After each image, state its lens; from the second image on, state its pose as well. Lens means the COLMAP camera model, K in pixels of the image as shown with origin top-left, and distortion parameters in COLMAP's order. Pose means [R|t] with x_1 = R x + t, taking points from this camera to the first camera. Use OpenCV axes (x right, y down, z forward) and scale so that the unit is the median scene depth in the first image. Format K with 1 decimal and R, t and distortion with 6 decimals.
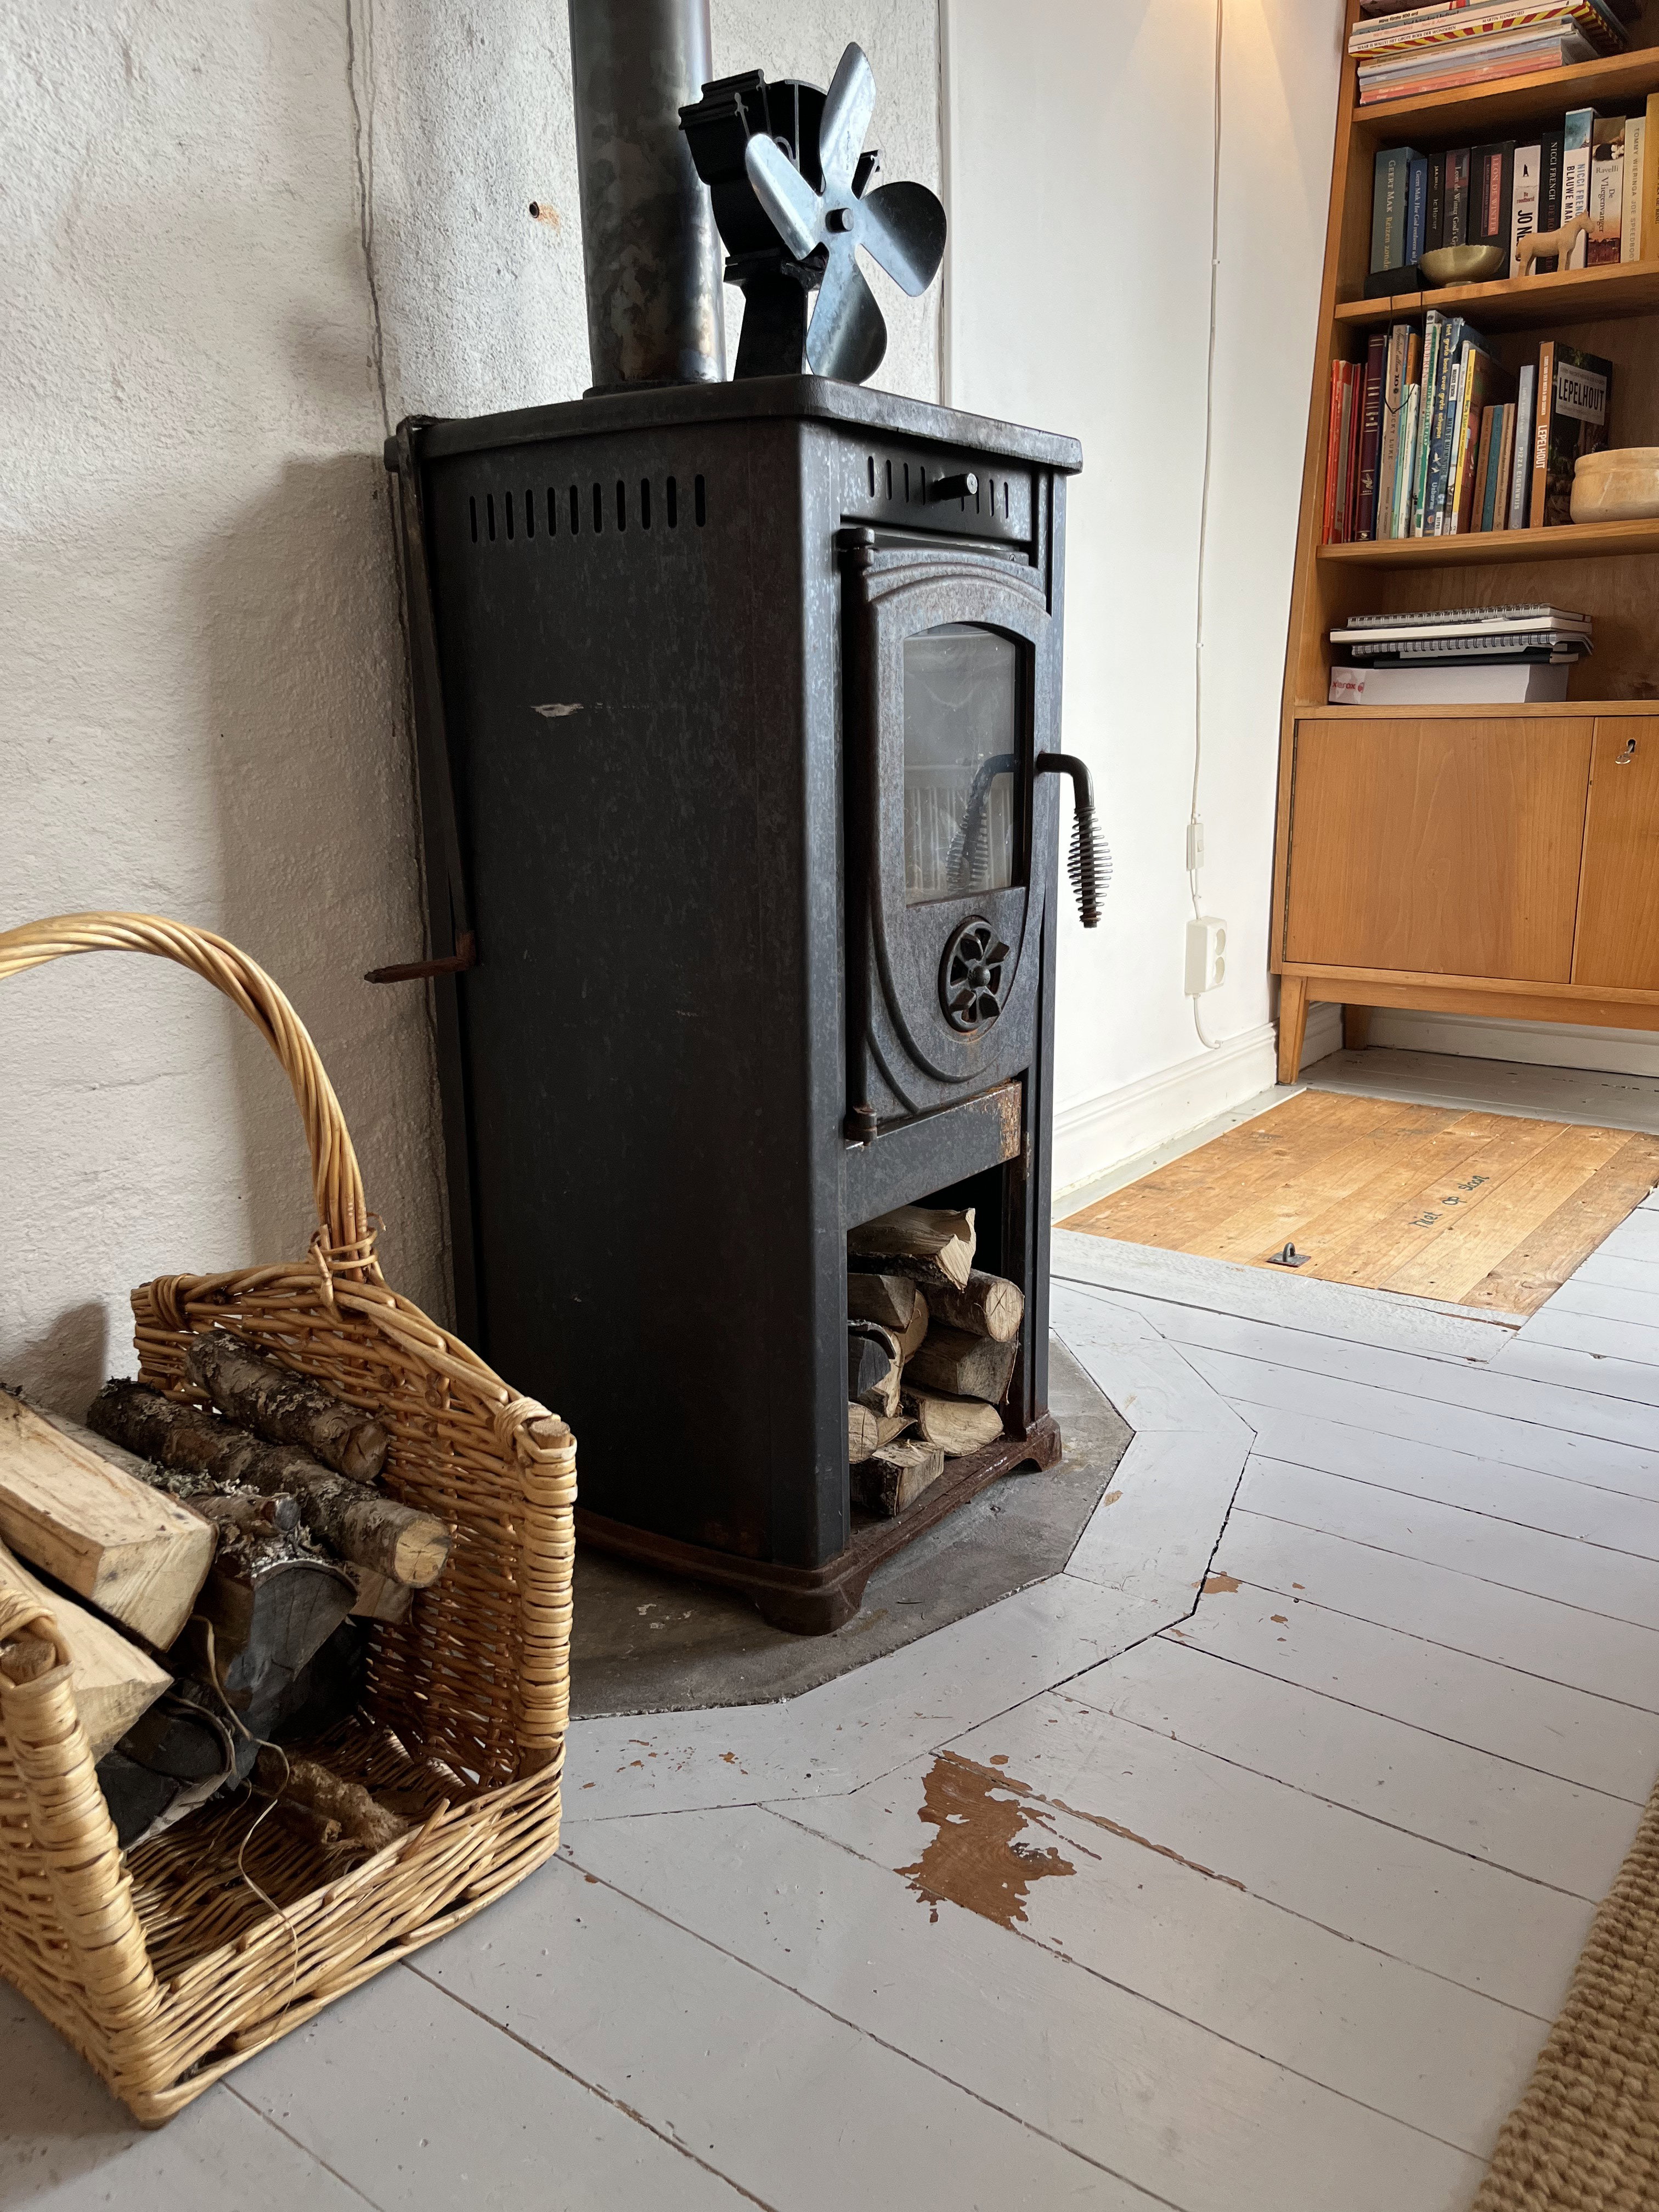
lens RADIAL K [[1675.3, 0, 832.3], [0, 1675.3, 1125.7], [0, 0, 1]] dist [0.071386, -0.099758]
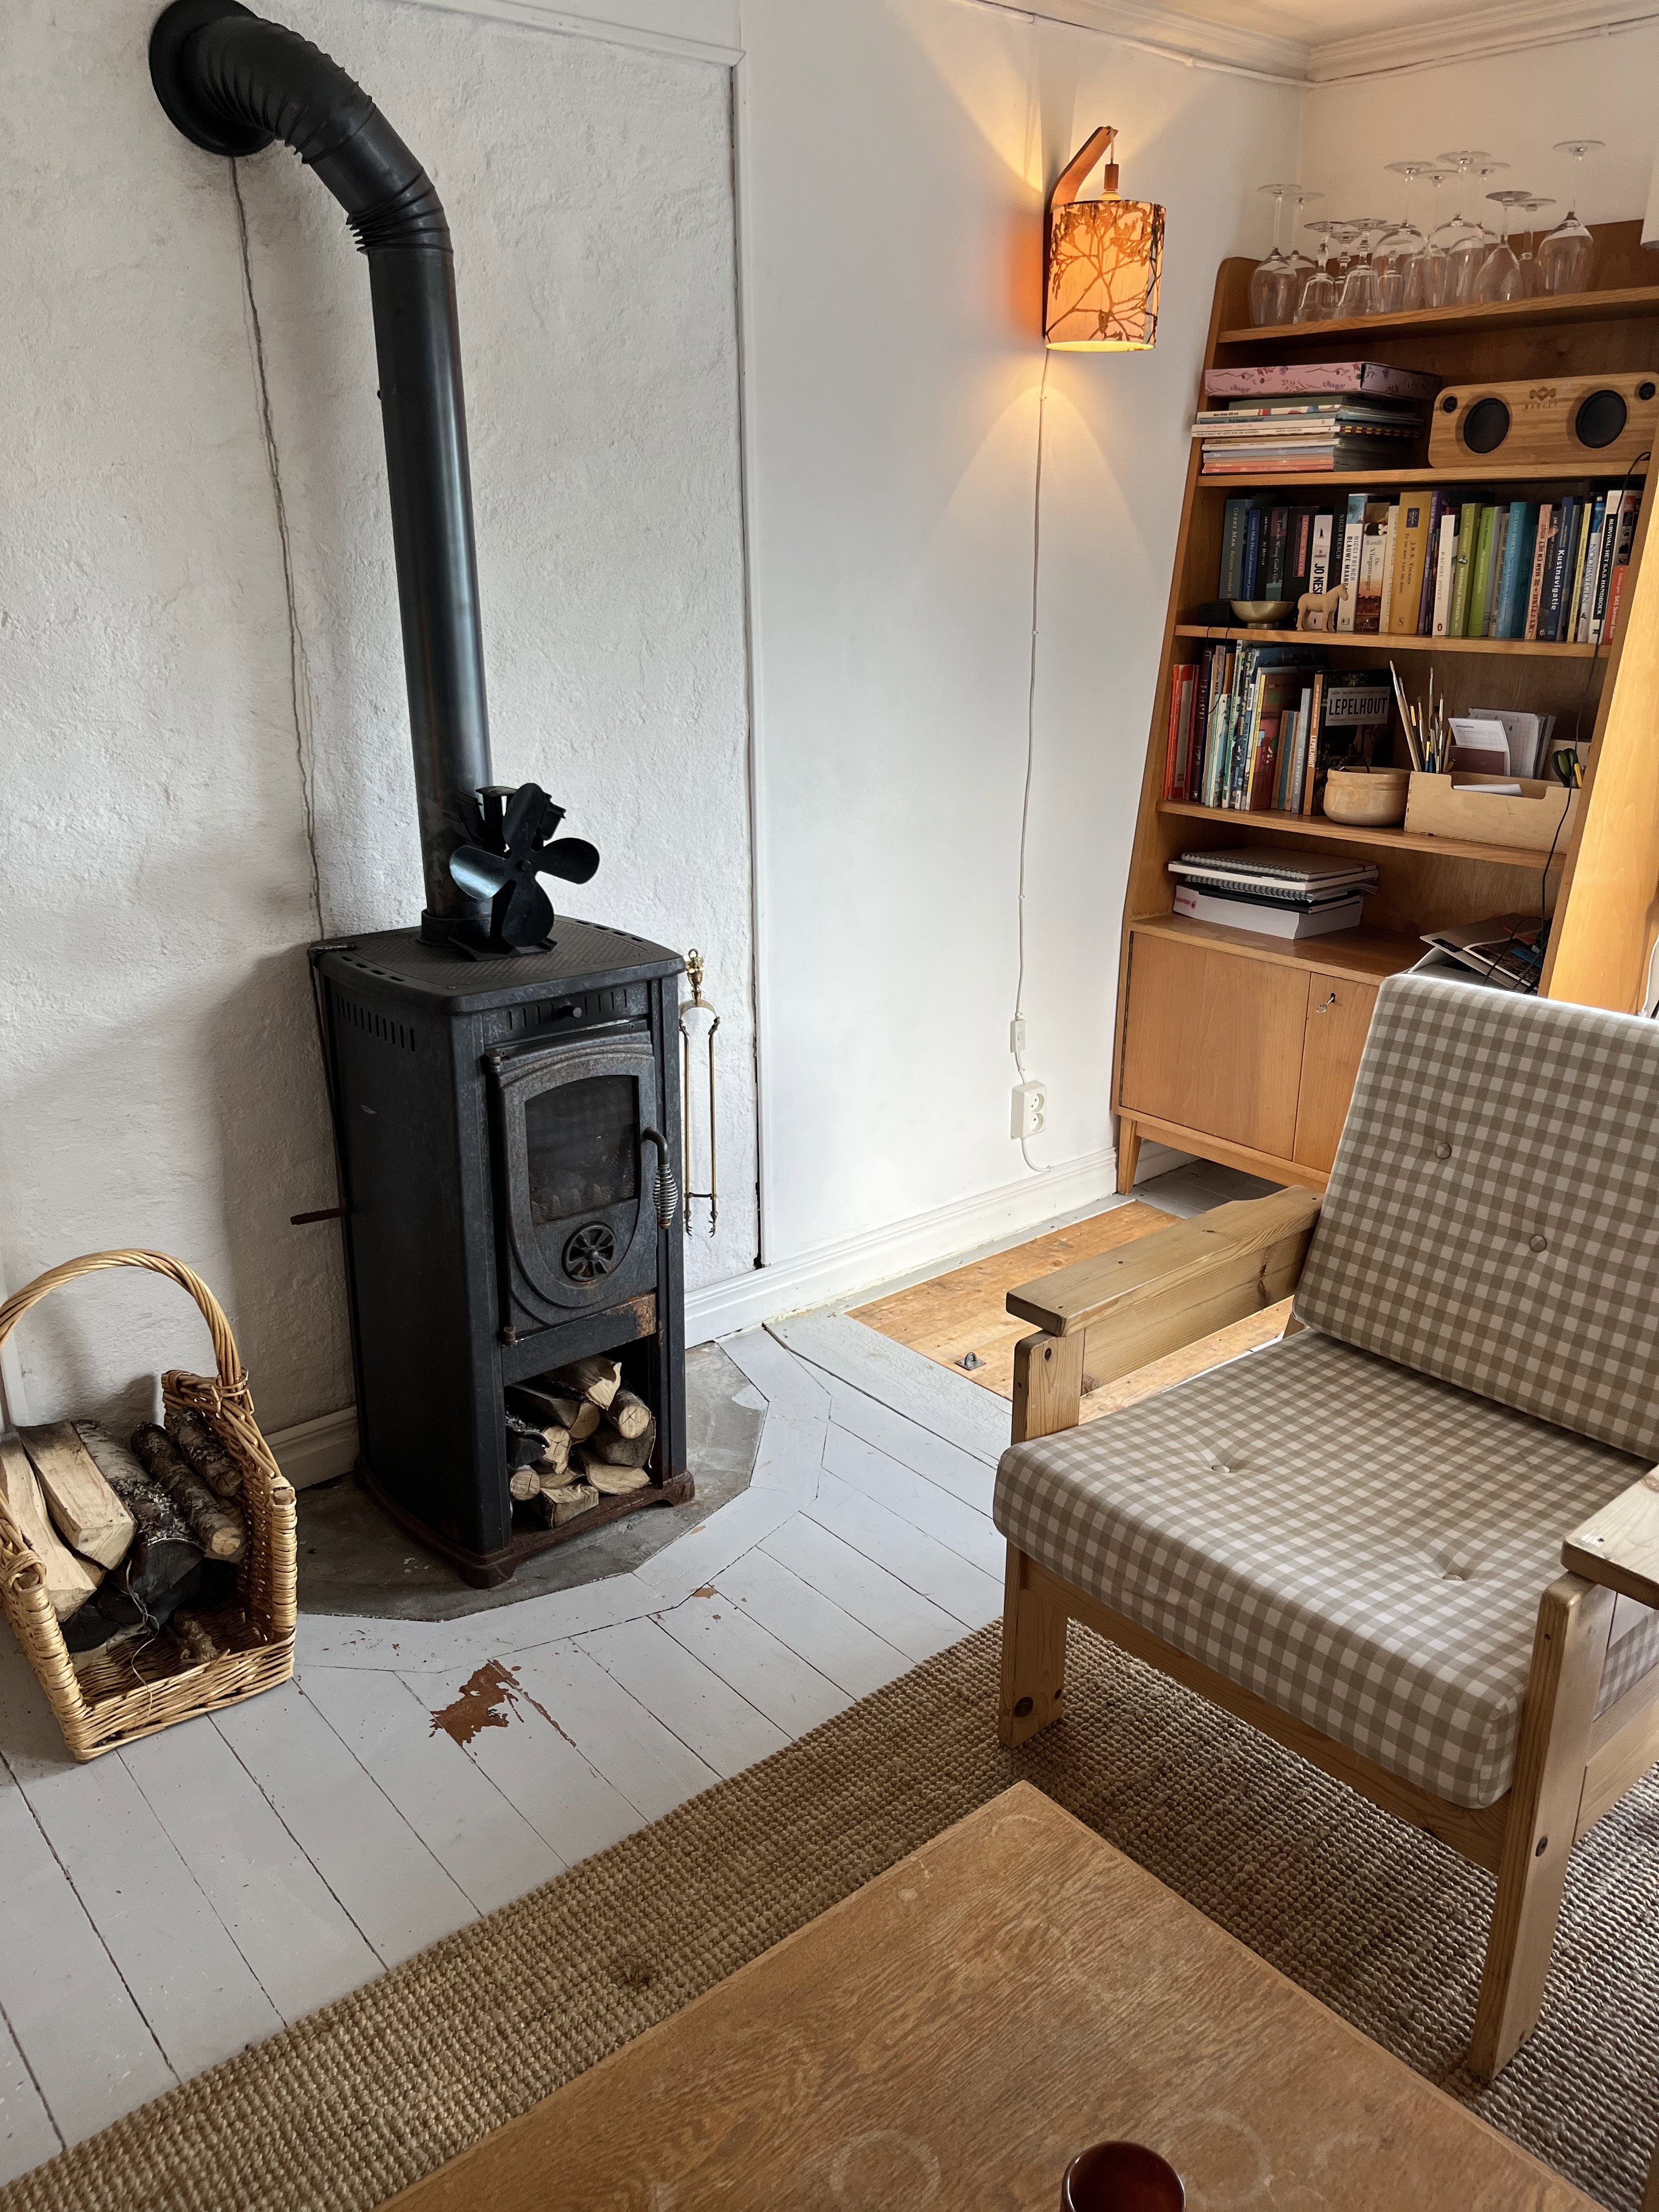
lens RADIAL K [[1675.3, 0, 844.9], [0, 1675.3, 1110.3], [0, 0, 1]] dist [0.071386, -0.099758]
pose [[0.974489, 0.094282, -0.203670, 0.711394], [-0.076653, 0.992731, 0.092790, -0.434579], [0.210938, -0.074811, 0.974632, -0.721591]]
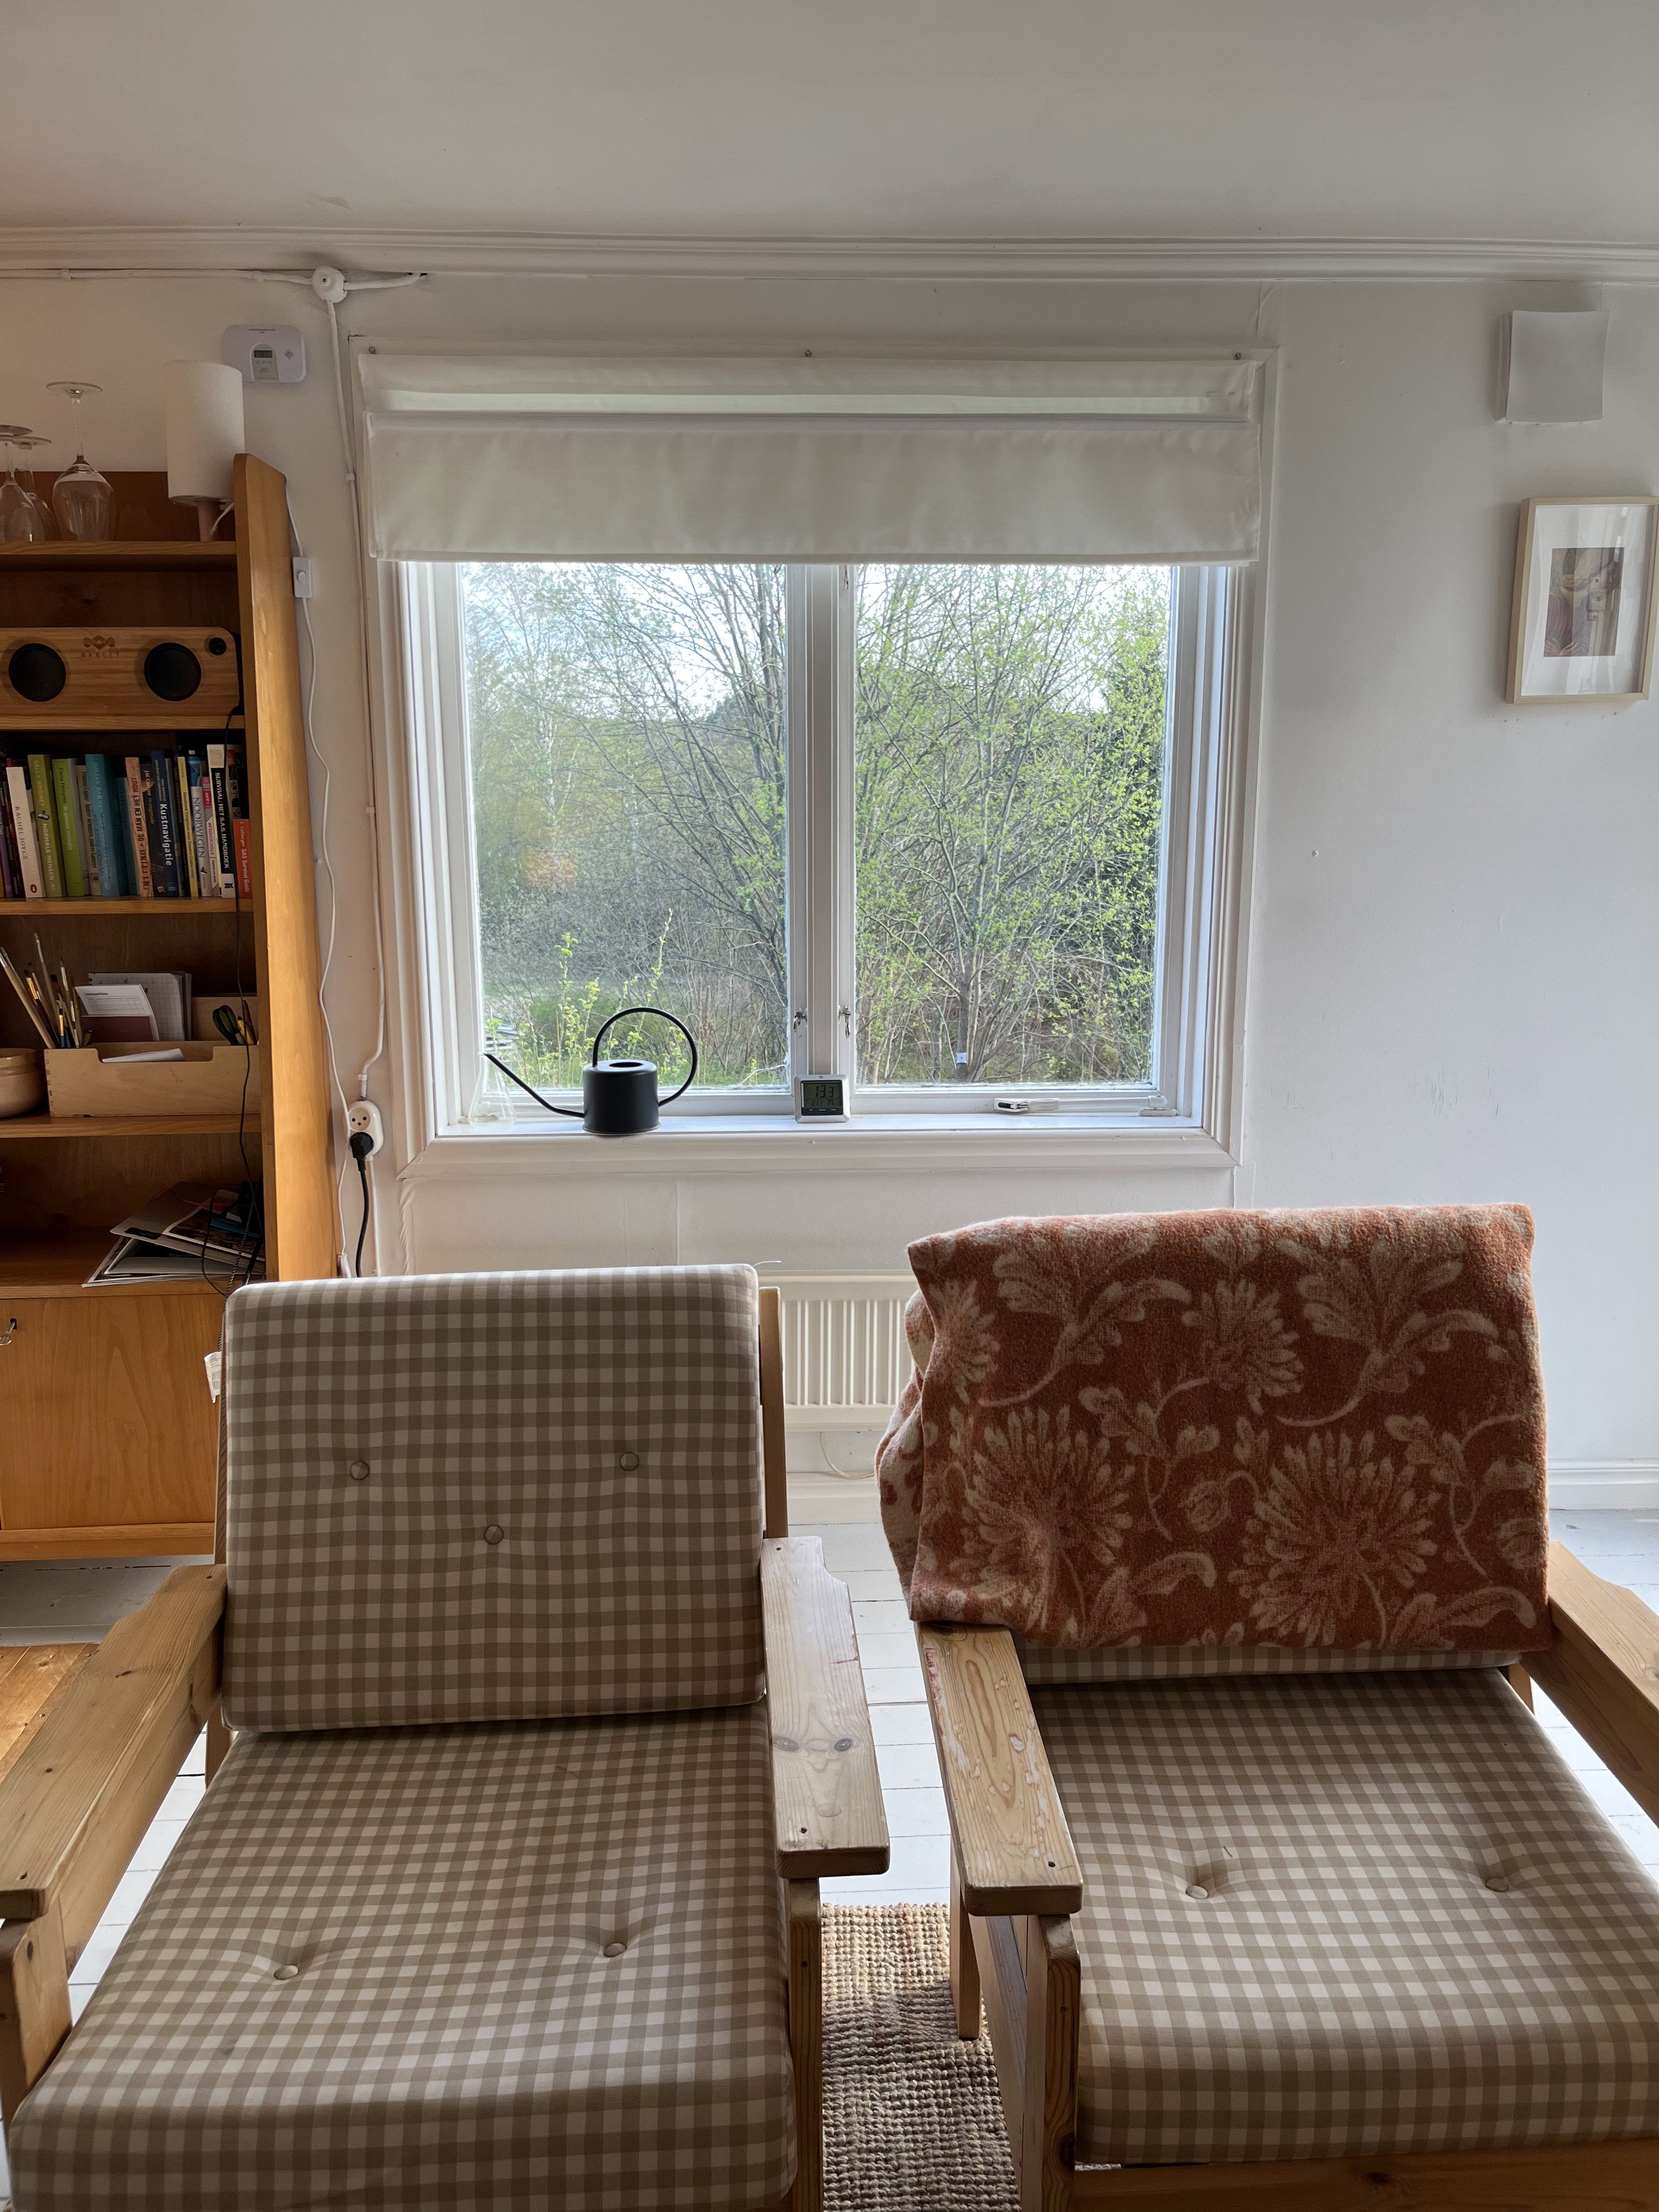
lens RADIAL K [[1675.3, 0, 844.1], [0, 1675.3, 1112.5], [0, 0, 1]] dist [0.071386, -0.099758]
pose [[0.770687, -0.115306, 0.626695, 0.397028], [0.148422, 0.988924, -0.000572, -0.528280], [-0.619688, 0.093456, 0.779264, -0.409800]]
